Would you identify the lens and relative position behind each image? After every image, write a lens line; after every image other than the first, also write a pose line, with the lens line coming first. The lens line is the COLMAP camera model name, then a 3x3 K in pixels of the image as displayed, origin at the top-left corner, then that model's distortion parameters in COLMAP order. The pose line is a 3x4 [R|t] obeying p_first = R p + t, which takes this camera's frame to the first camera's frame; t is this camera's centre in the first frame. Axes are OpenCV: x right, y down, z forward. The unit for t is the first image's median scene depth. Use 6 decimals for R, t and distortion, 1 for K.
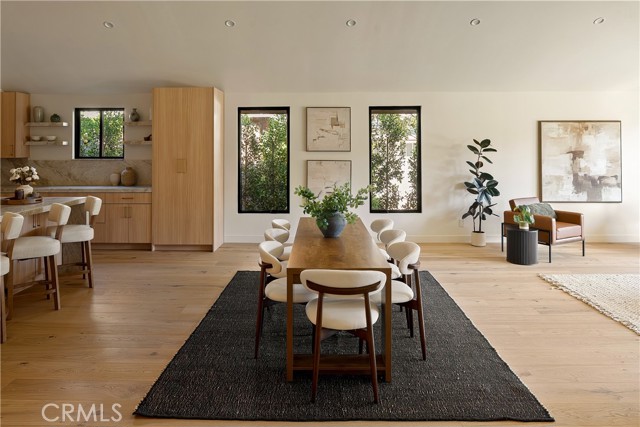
lens RADIAL K [[431.2, 0, 312.8], [0, 431.2, 141.8], [0, 0, 1]] dist [-0.004213, -0.002521]
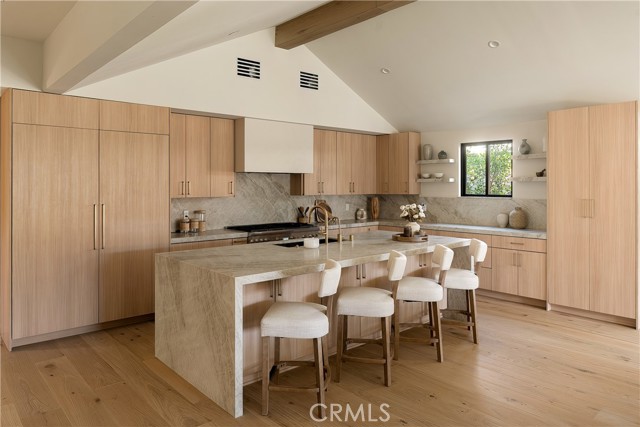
lens RADIAL K [[439.6, 0, 316.8], [0, 439.6, 186.1], [0, 0, 1]] dist [-0.003097, -0.000762]
pose [[0.674263, 0.002307, -0.738487, -0.047567], [0.009589, 0.999883, 0.011878, 0.001840], [0.738429, -0.015090, 0.674163, 0.105910]]
